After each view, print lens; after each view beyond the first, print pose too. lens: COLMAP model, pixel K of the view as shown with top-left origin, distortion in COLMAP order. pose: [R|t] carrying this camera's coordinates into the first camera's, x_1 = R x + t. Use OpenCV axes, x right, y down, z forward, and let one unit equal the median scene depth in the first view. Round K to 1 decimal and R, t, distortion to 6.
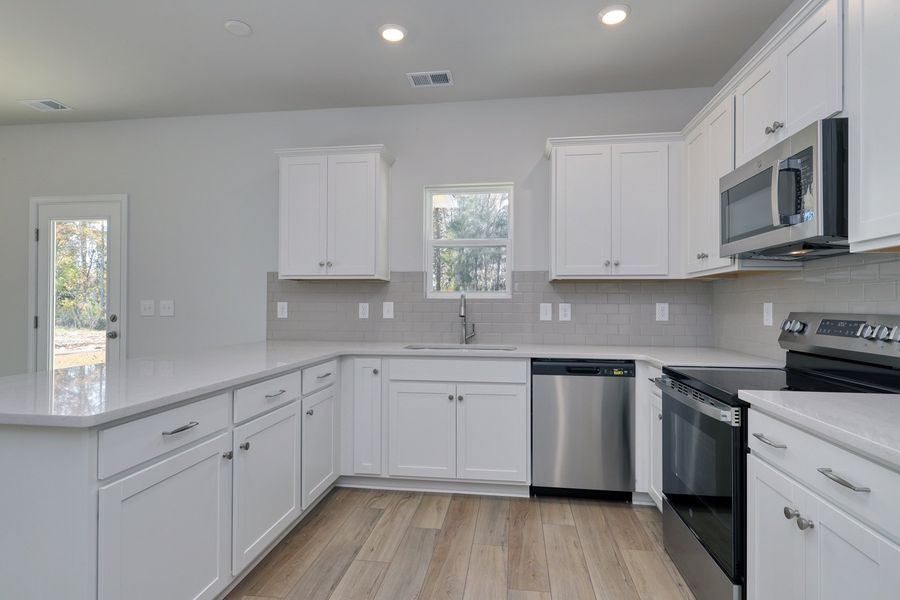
lens RADIAL K [[469.7, 0, 452.2], [0, 469.7, 302.8], [0, 0, 1]] dist [0.001383, 0.000413]
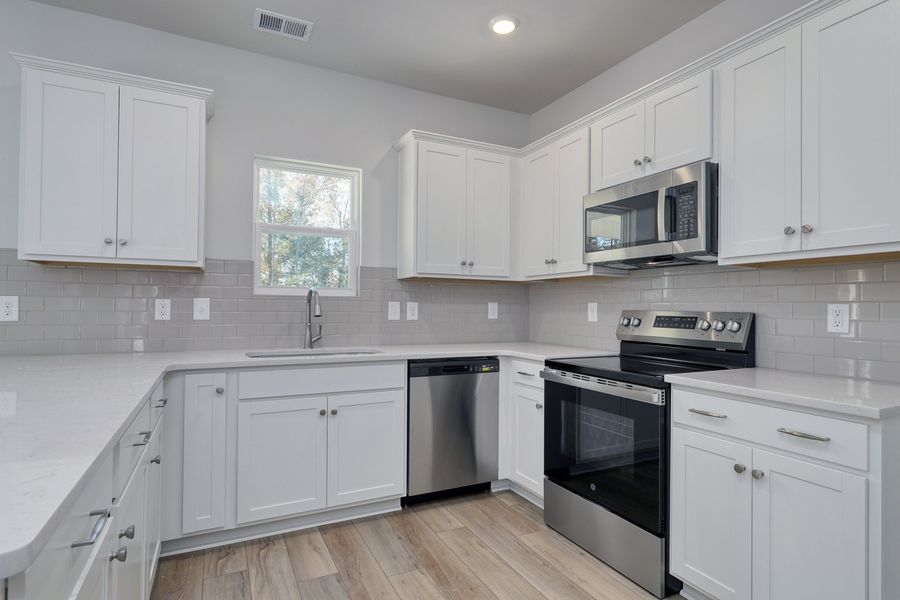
lens RADIAL K [[469.7, 0, 452.2], [0, 469.7, 302.8], [0, 0, 1]] dist [0.001383, 0.000413]
pose [[0.825975, 0.008185, 0.563647, -0.286199], [-0.008294, 0.999963, -0.002366, 0.005054], [-0.563646, -0.002720, 0.826012, 0.175281]]
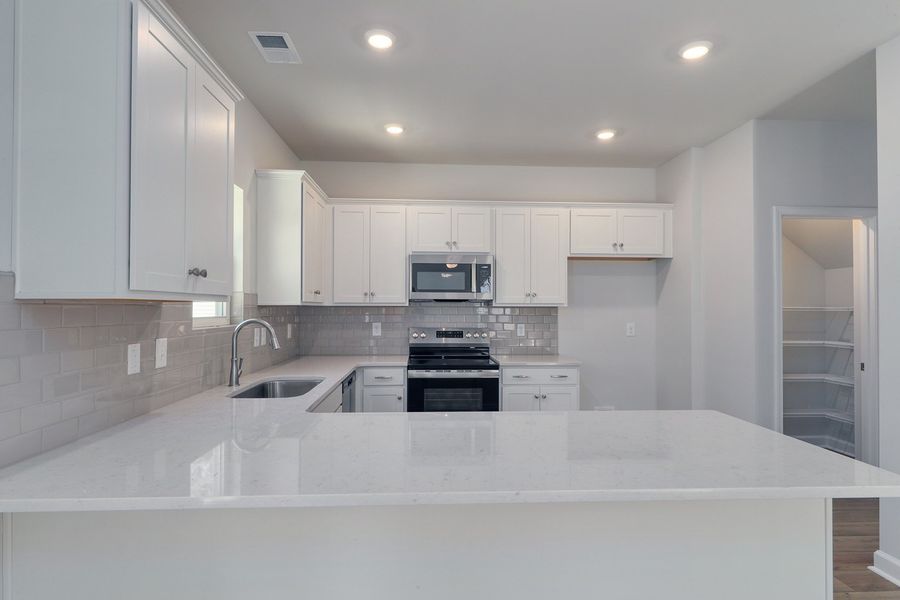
lens RADIAL K [[469.7, 0, 452.2], [0, 469.7, 302.8], [0, 0, 1]] dist [0.001383, 0.000413]
pose [[-0.187841, 0.005834, 0.982182, -0.959756], [-0.009629, 0.999923, -0.007781, -0.055802], [-0.982152, -0.010919, -0.187770, 0.943425]]
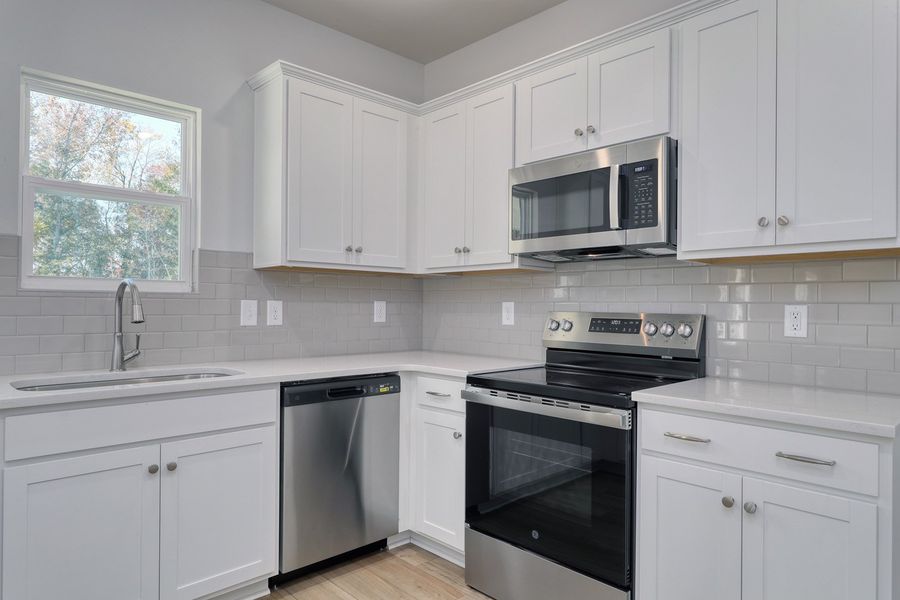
lens RADIAL K [[559.3, 0, 451.4], [0, 559.3, 303.0], [0, 0, 1]] dist [0.001266, 0.000435]
pose [[0.624362, 0.004405, 0.781123, -0.298795], [-0.009854, 0.999949, 0.002237, 0.000255], [-0.781073, -0.009094, 0.624374, 0.314606]]
